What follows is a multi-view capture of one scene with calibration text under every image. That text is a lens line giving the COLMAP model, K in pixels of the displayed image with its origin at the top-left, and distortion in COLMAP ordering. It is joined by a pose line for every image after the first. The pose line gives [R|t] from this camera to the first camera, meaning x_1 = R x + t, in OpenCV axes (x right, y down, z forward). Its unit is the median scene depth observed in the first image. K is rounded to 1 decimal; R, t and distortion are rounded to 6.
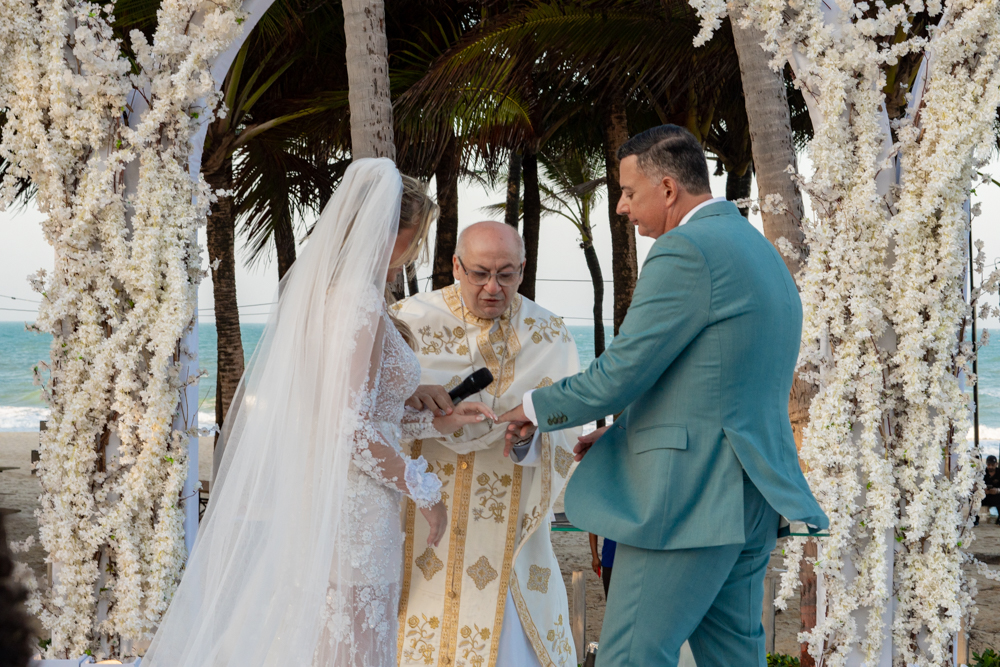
lens RADIAL K [[2128.5, 0, 505.1], [0, 2128.5, 333.7], [0, 0, 1]] dist [0.011821, 0.000000]
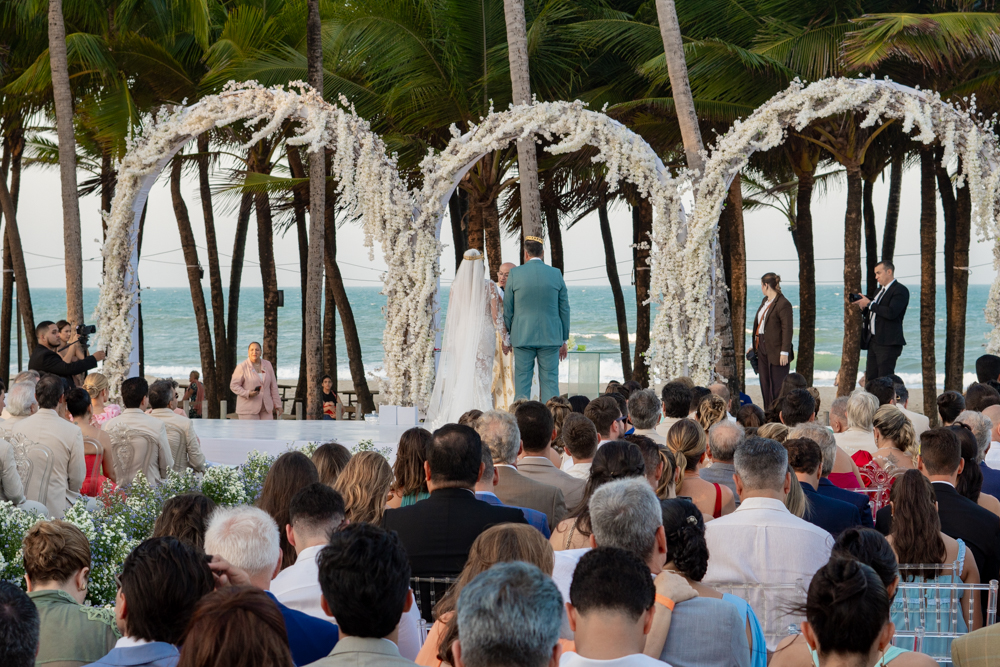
lens RADIAL K [[2128.5, 0, 492.7], [0, 2128.5, 333.7], [0, 0, 1]] dist [0.011821, 0.000000]
pose [[0.983725, -0.007601, -0.179522, 0.432648], [0.010774, 0.999802, 0.016703, 0.004931], [0.179360, -0.018365, 0.983612, -1.759199]]
